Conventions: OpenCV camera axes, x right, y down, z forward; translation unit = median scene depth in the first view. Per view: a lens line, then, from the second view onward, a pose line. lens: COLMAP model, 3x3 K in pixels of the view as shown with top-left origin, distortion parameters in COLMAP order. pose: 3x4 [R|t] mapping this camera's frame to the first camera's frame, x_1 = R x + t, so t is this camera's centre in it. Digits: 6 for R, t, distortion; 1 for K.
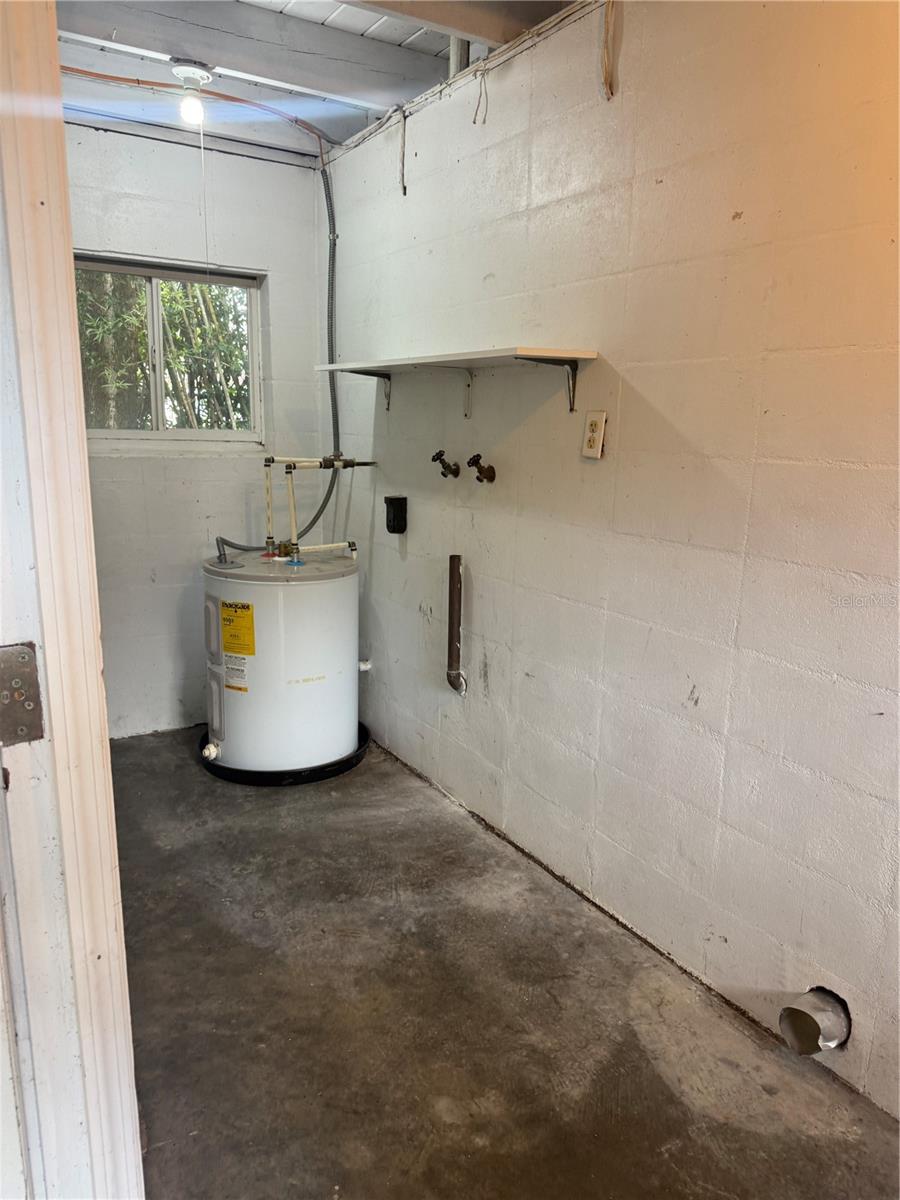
lens RADIAL K [[851.6, 0, 445.5], [0, 851.6, 600.6], [0, 0, 1]] dist [0.071248, -0.094152]
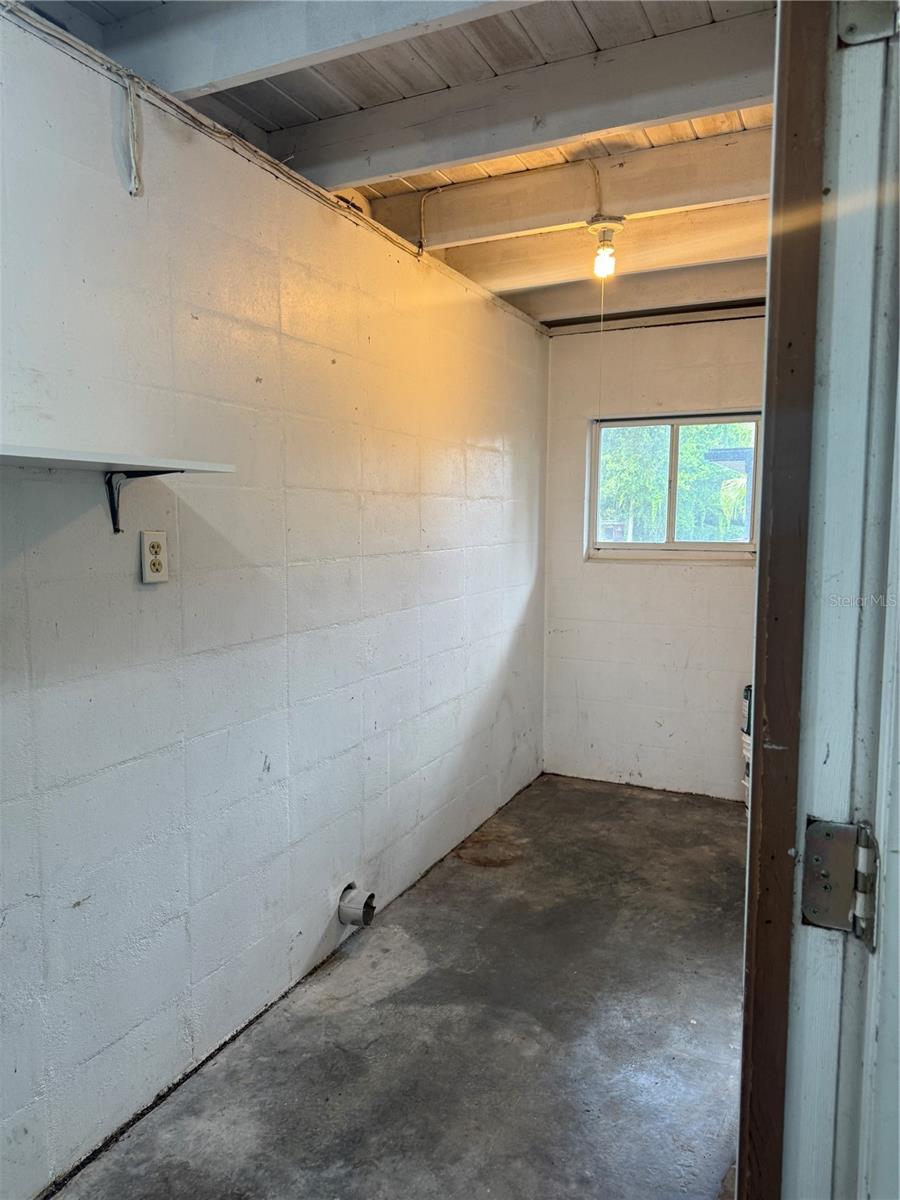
lens RADIAL K [[851.6, 0, 442.7], [0, 851.6, 608.7], [0, 0, 1]] dist [0.071248, -0.094152]
pose [[-0.545383, -0.103018, 0.831832, -0.767400], [0.171495, 0.957709, 0.231046, -0.312053], [-0.820455, 0.268663, -0.504651, 1.280309]]
